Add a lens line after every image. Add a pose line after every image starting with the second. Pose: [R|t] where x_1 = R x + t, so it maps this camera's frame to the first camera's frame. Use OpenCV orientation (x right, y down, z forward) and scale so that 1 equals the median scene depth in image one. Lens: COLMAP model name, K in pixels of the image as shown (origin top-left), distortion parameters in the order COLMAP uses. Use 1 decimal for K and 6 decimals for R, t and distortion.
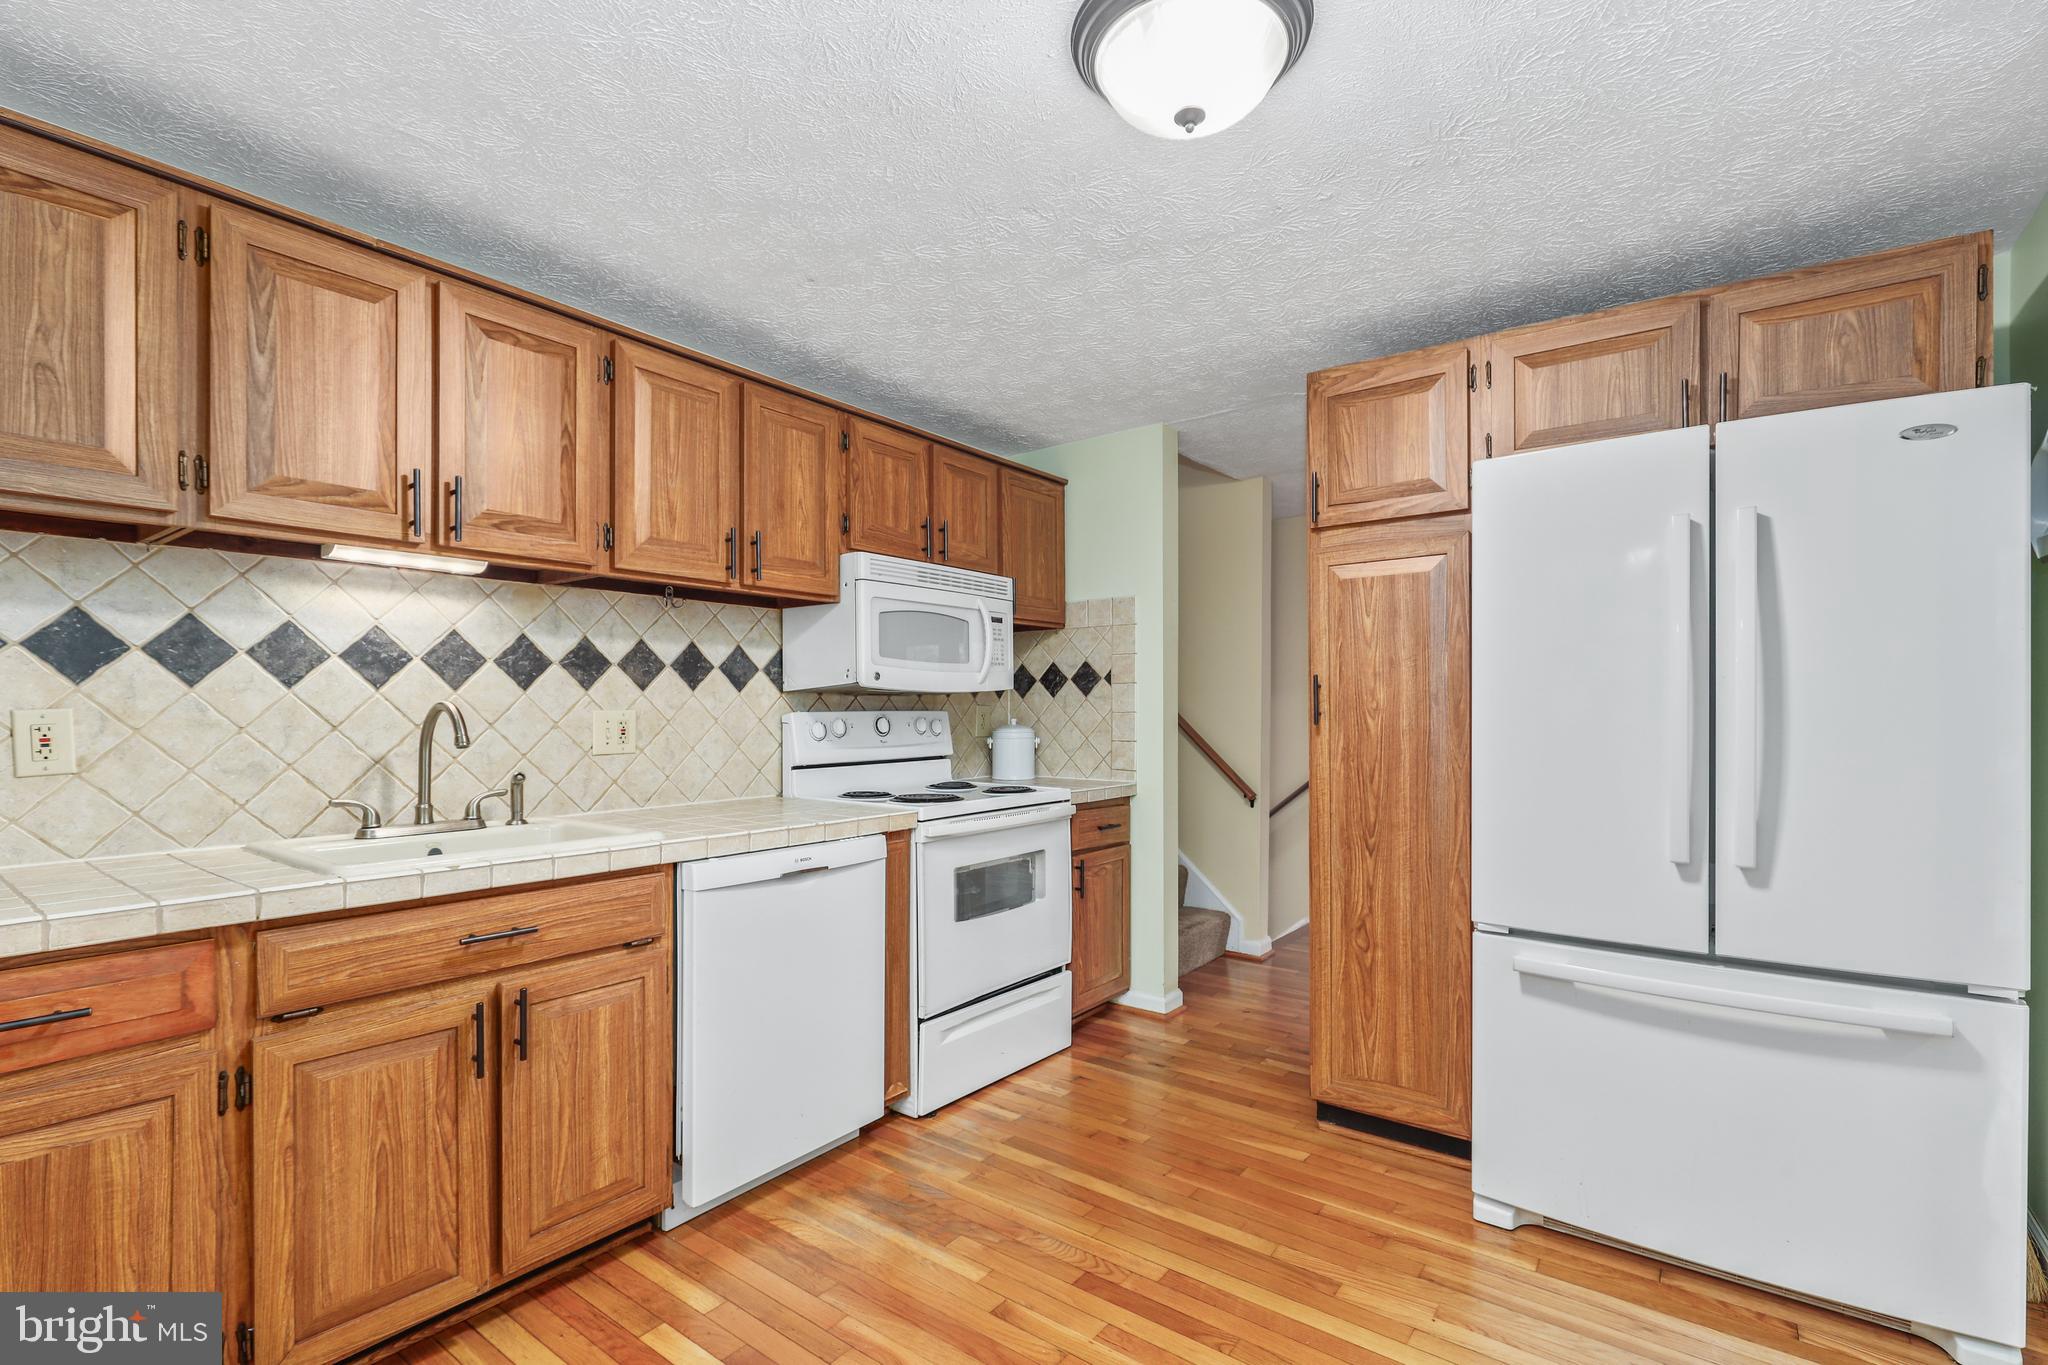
lens RADIAL K [[933.2, 0, 1024.5], [0, 933.2, 714.5], [0, 0, 1]] dist [0.000411, -0.000100]
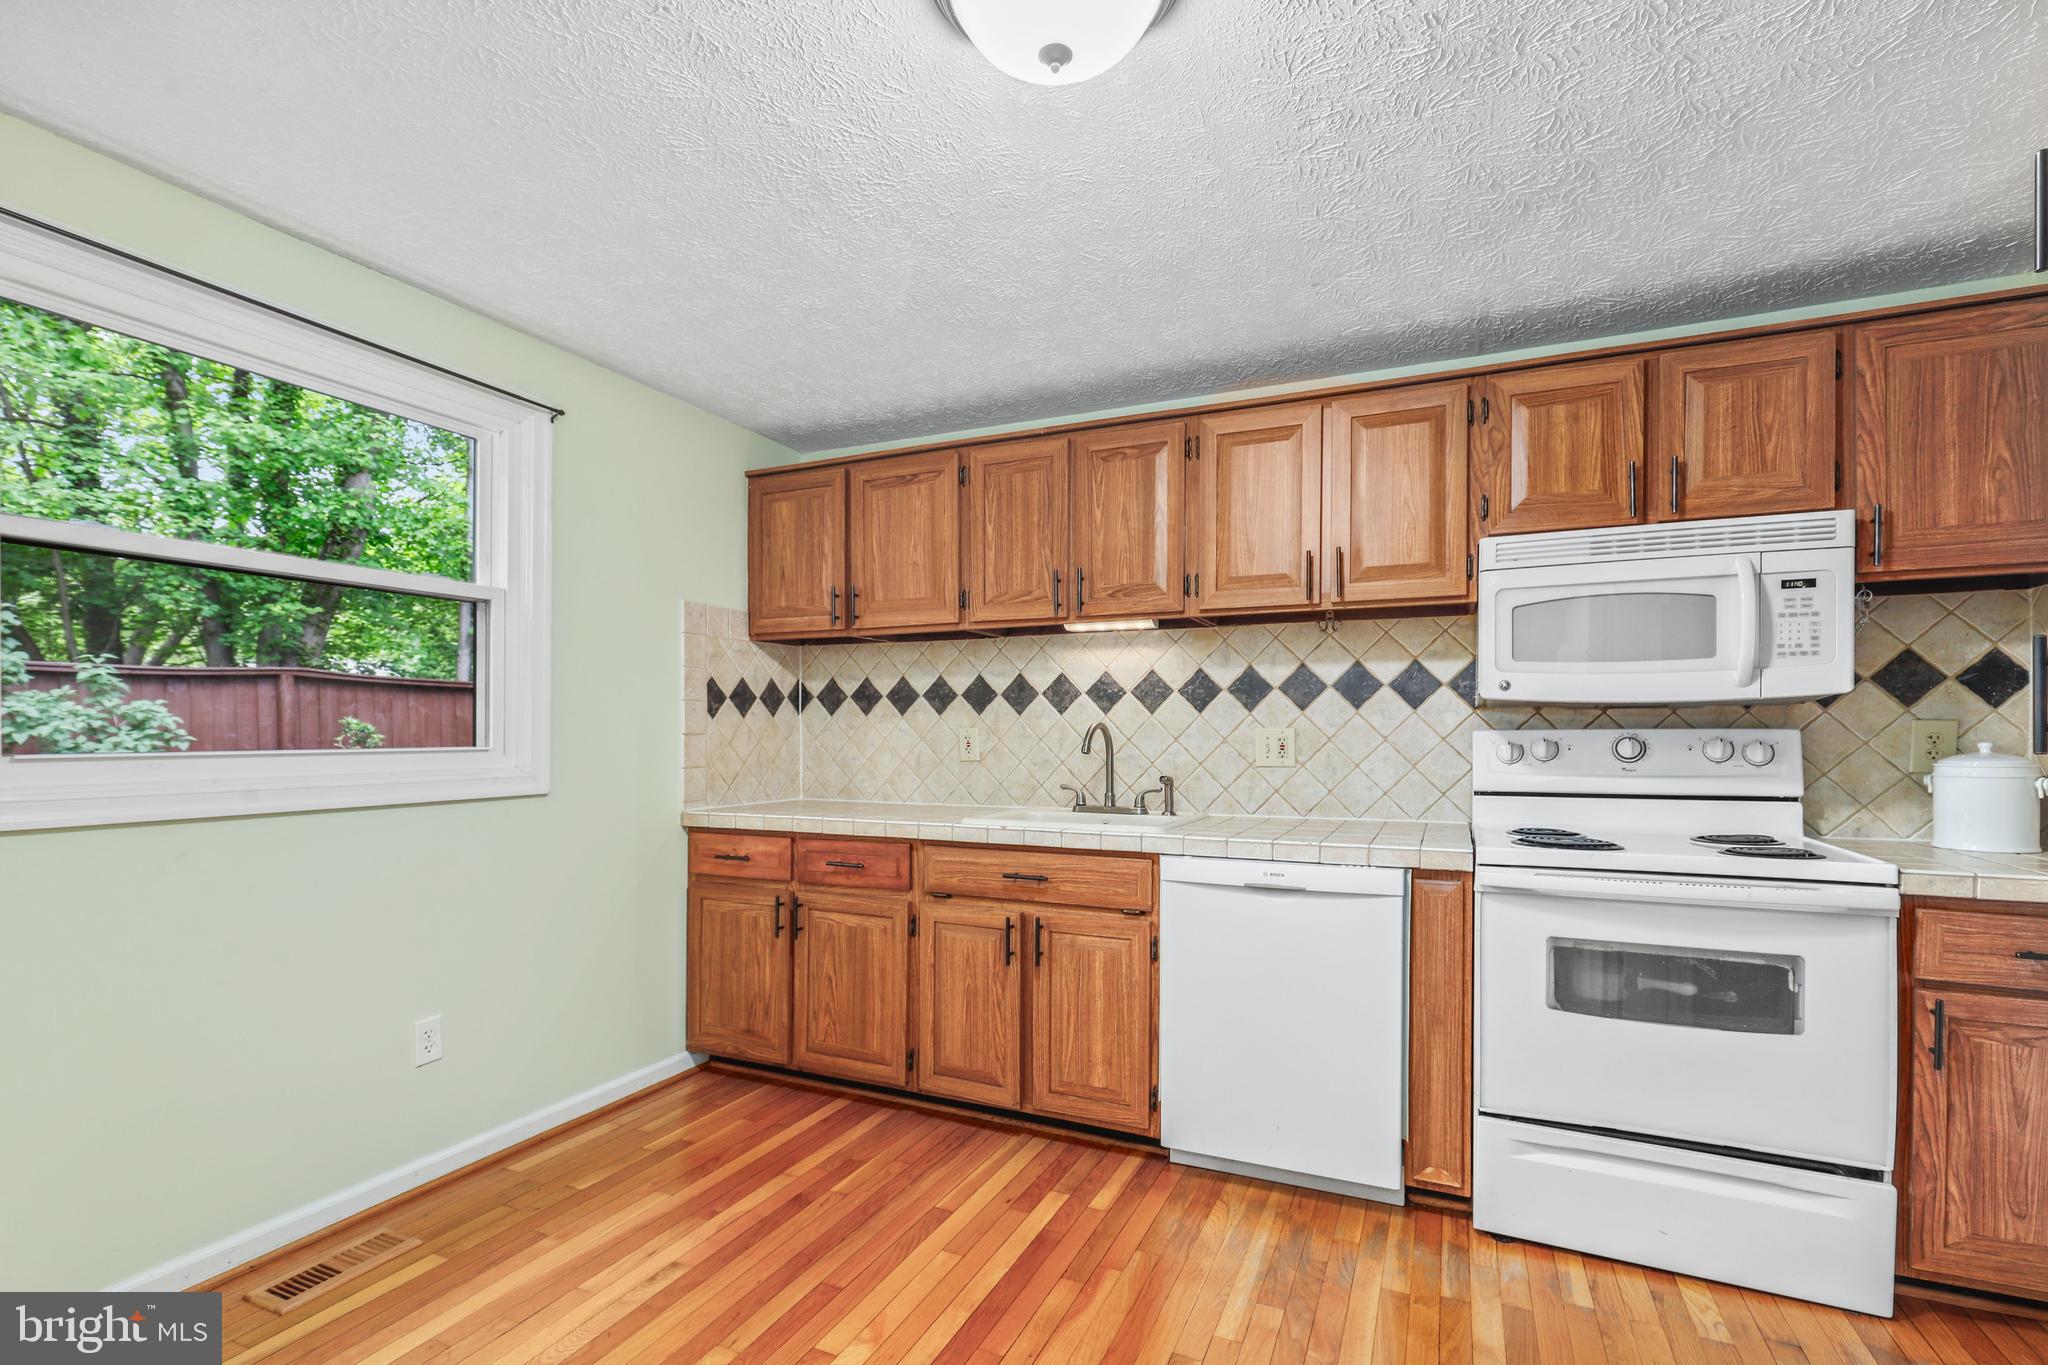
lens RADIAL K [[932.4, 0, 1023.4], [0, 932.4, 741.9], [0, 0, 1]] dist [0.003672, 0.000350]
pose [[0.217158, 0.011141, -0.976073, 0.676489], [-0.005981, 0.999931, 0.010083, 0.002796], [0.976118, 0.003648, 0.217210, 0.504700]]
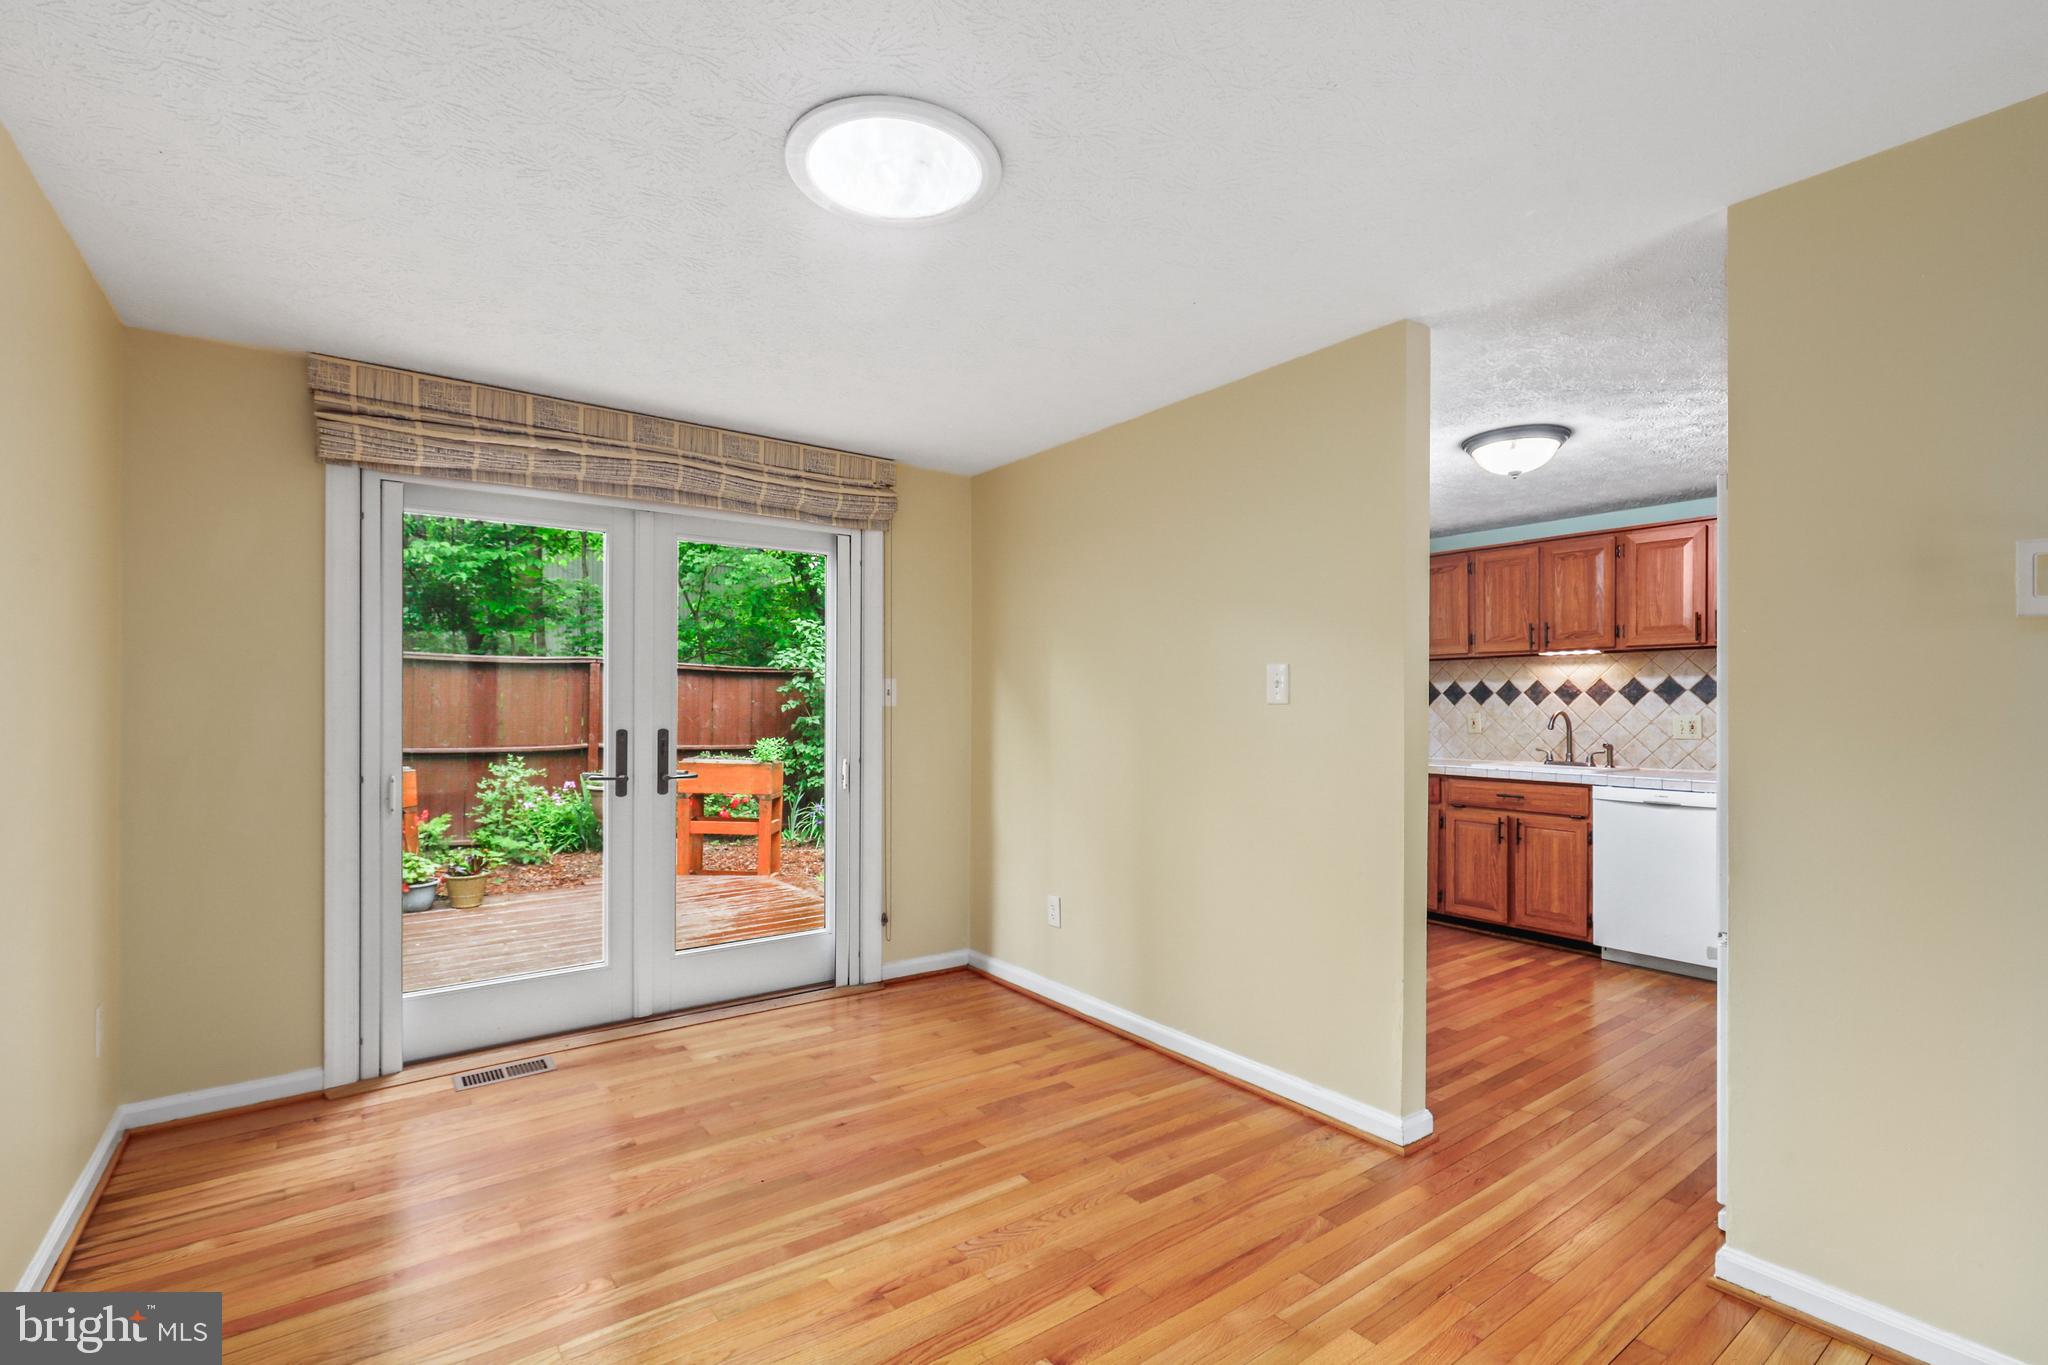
lens RADIAL K [[918.6, 0, 1031.2], [0, 918.6, 699.2], [0, 0, 1]] dist [0.000560, 0.000805]
pose [[-0.275123, -0.006995, -0.961384, 1.833858], [-0.006616, 0.999964, -0.005382, -0.019586], [0.961386, 0.004879, -0.275159, 0.290547]]
